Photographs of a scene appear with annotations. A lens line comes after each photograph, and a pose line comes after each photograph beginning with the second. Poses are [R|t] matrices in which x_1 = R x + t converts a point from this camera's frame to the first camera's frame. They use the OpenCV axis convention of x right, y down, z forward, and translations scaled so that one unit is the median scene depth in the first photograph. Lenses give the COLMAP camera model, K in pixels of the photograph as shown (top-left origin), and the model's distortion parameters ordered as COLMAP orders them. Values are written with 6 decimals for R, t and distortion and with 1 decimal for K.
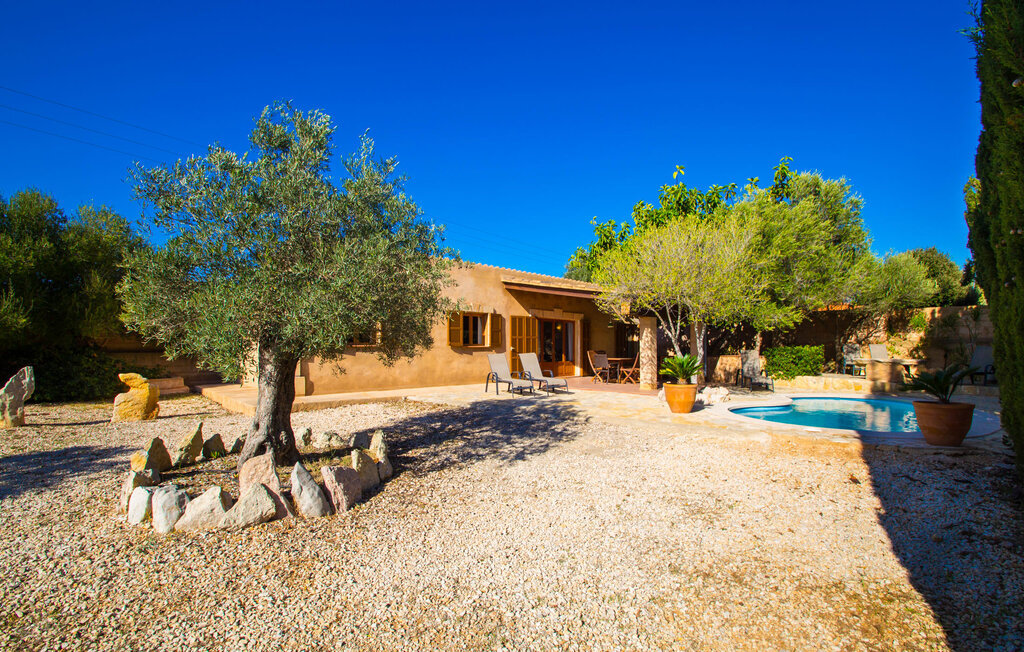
lens RADIAL K [[442.1, 0, 509.4], [0, 442.1, 339.6], [0, 0, 1]] dist [-0.041217, -0.000172]
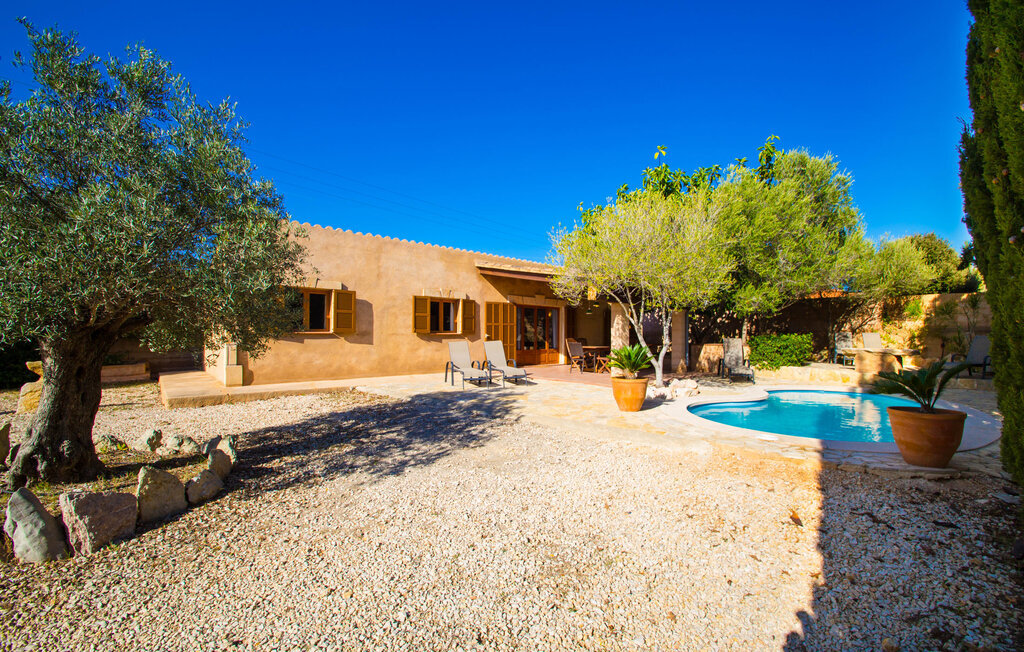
lens RADIAL K [[422.4, 0, 522.3], [0, 422.4, 328.3], [0, 0, 1]] dist [-0.040142, -0.000296]
pose [[0.999938, 0.003677, -0.010548, 0.122194], [-0.003629, 0.999983, 0.004609, -0.001059], [0.010565, -0.004570, 0.999934, 0.103600]]
